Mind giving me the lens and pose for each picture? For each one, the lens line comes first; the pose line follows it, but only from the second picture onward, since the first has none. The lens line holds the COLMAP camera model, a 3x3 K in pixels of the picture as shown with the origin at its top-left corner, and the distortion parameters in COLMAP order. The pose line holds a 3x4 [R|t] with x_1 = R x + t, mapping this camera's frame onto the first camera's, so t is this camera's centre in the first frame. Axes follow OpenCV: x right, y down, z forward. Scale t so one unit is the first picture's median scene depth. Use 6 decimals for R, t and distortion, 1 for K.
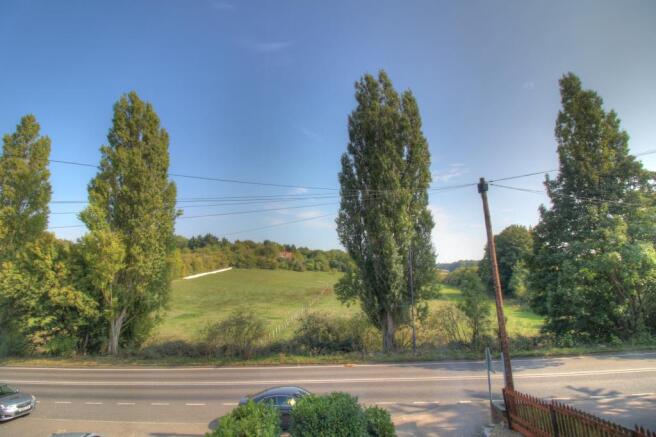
lens RADIAL K [[305.2, 0, 324.6], [0, 305.2, 207.6], [0, 0, 1]] dist [-0.002336, -0.007949]
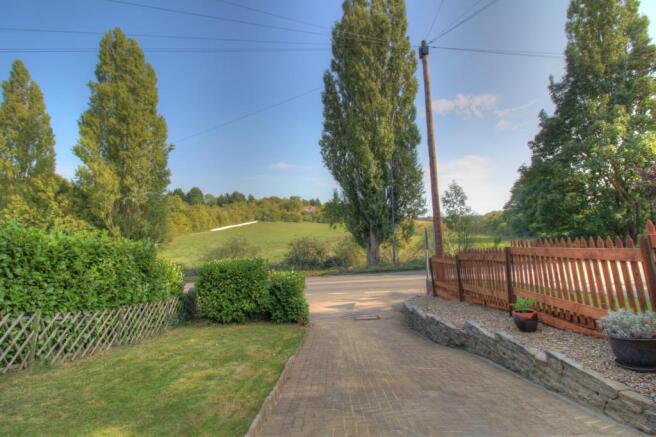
lens RADIAL K [[305.2, 0, 324.6], [0, 305.2, 207.6], [0, 0, 1]] dist [-0.002336, -0.007949]
pose [[0.995644, -0.032758, -0.087294, 0.130201], [0.045050, 0.988727, 0.142794, 0.108018], [0.081633, -0.146104, 0.985895, 0.016197]]
